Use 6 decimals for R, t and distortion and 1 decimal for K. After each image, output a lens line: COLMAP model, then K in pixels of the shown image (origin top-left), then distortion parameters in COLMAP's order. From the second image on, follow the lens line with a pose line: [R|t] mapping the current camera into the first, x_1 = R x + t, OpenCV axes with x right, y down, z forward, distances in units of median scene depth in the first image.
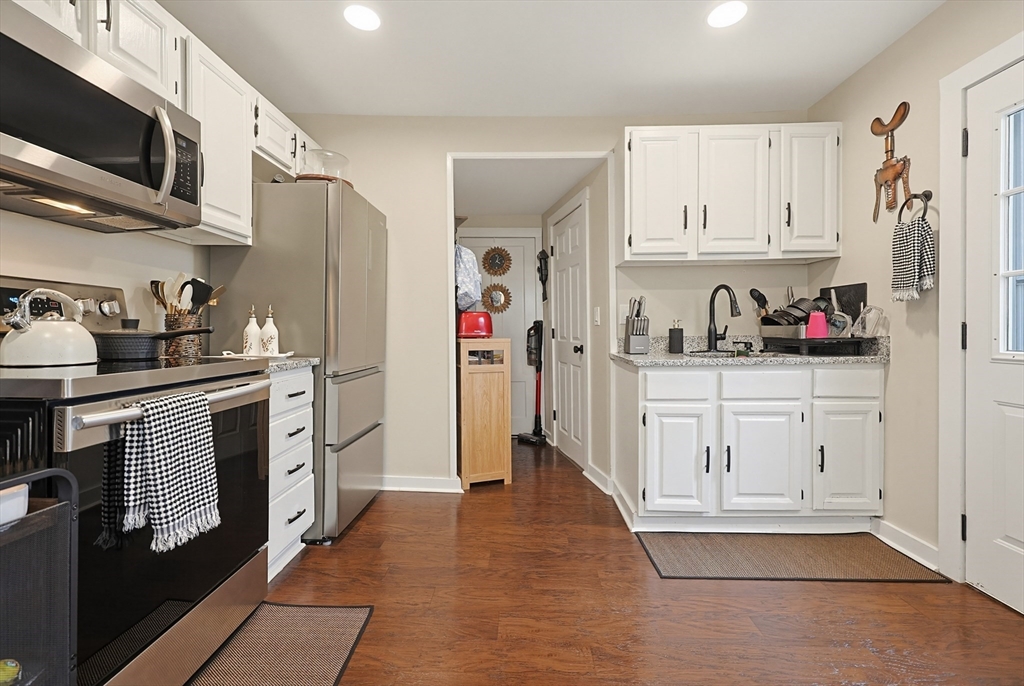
lens RADIAL K [[467.4, 0, 484.4], [0, 467.4, 337.7], [0, 0, 1]] dist [0.002370, 0.000385]
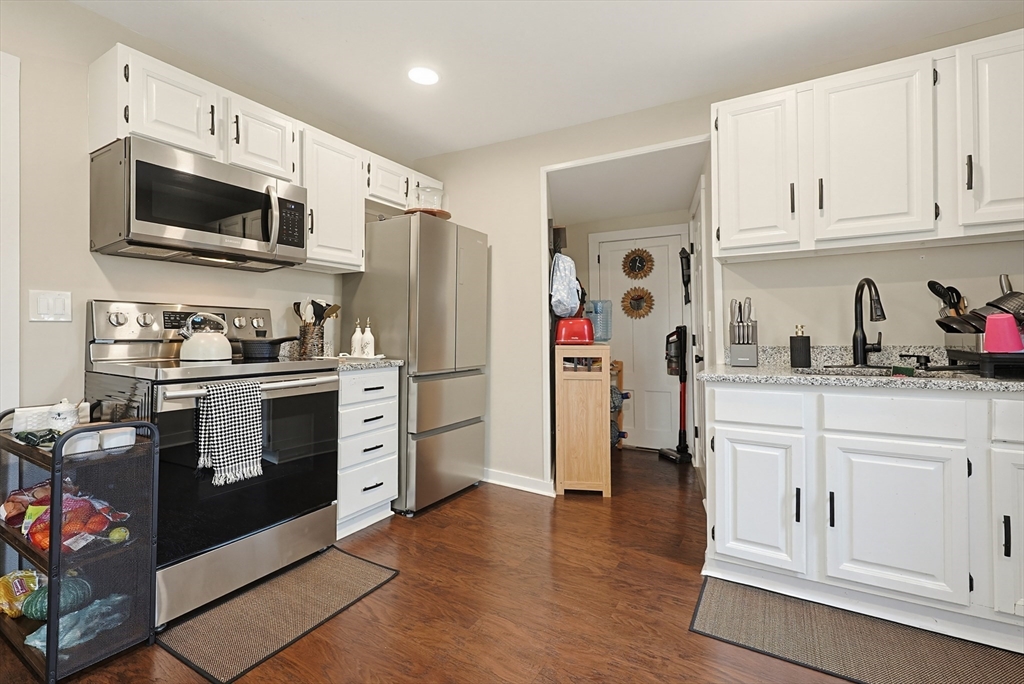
lens RADIAL K [[457.7, 0, 480.3], [0, 457.7, 331.3], [0, 0, 1]] dist [0.000944, 0.000187]
pose [[0.866808, -0.001944, -0.498638, 0.378226], [-0.008583, 0.999786, -0.018817, -0.010170], [0.498567, 0.020591, 0.866606, 0.061665]]
